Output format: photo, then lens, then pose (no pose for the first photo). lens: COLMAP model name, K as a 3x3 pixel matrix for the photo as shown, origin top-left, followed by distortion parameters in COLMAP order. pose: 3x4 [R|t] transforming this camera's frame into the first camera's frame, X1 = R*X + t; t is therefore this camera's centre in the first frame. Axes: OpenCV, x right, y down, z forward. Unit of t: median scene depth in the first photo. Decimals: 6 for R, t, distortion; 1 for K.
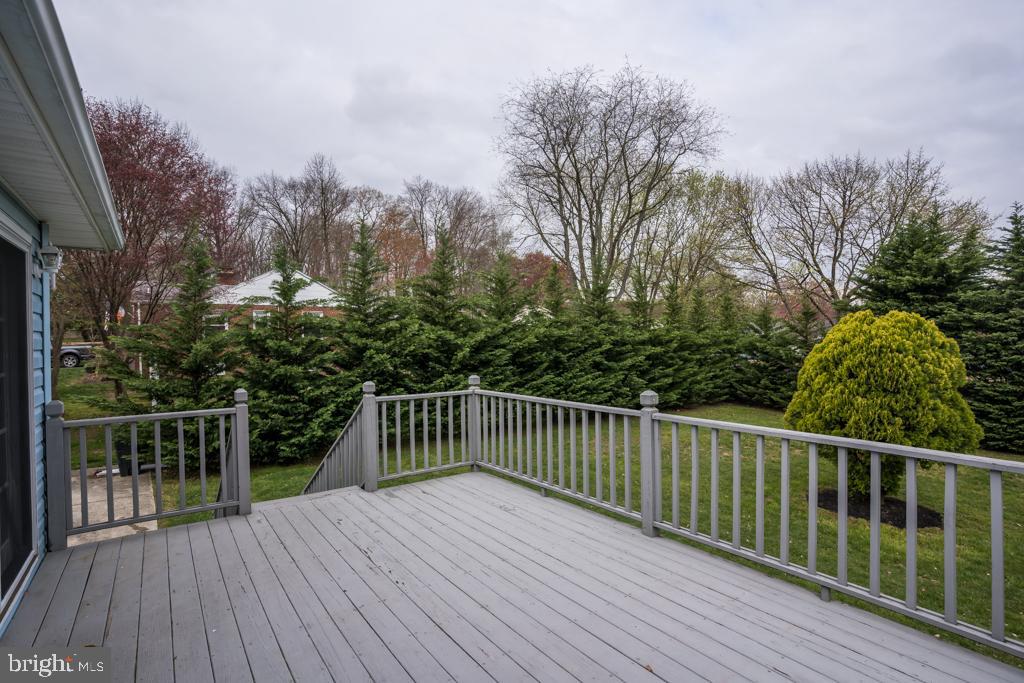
lens RADIAL K [[493.3, 0, 512.0], [0, 493.3, 341.5], [0, 0, 1]] dist [-0.024273, 0.000469]
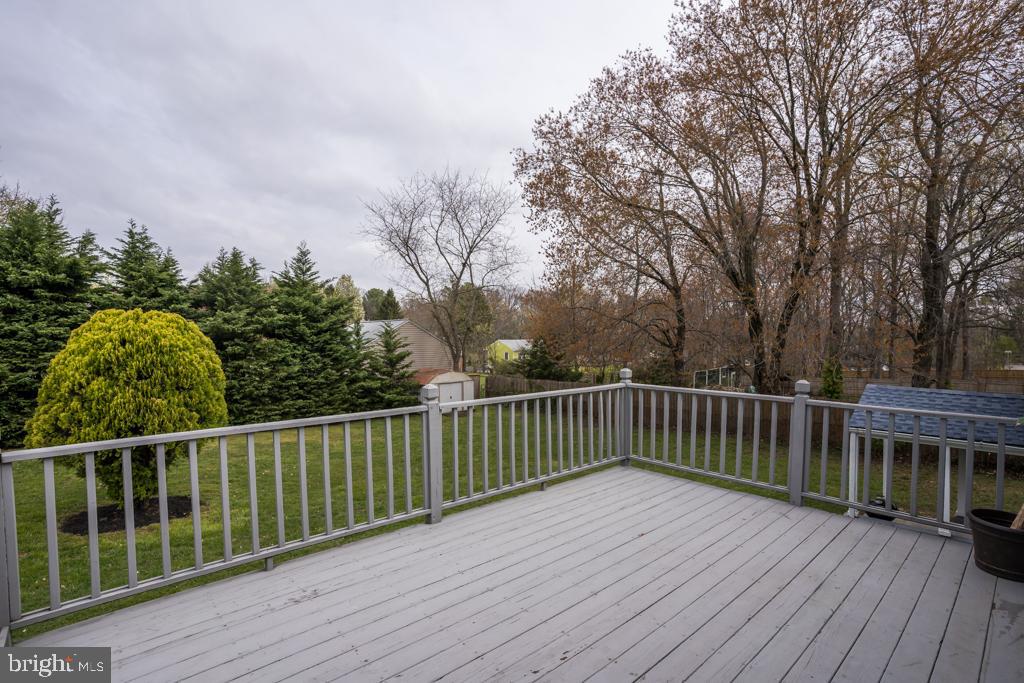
lens RADIAL K [[493.3, 0, 512.0], [0, 493.3, 341.5], [0, 0, 1]] dist [-0.024273, 0.000469]
pose [[-0.081642, -0.001849, 0.996660, -0.335659], [0.005984, 0.999979, 0.002346, 0.003287], [-0.996644, 0.006156, -0.081629, 0.395099]]
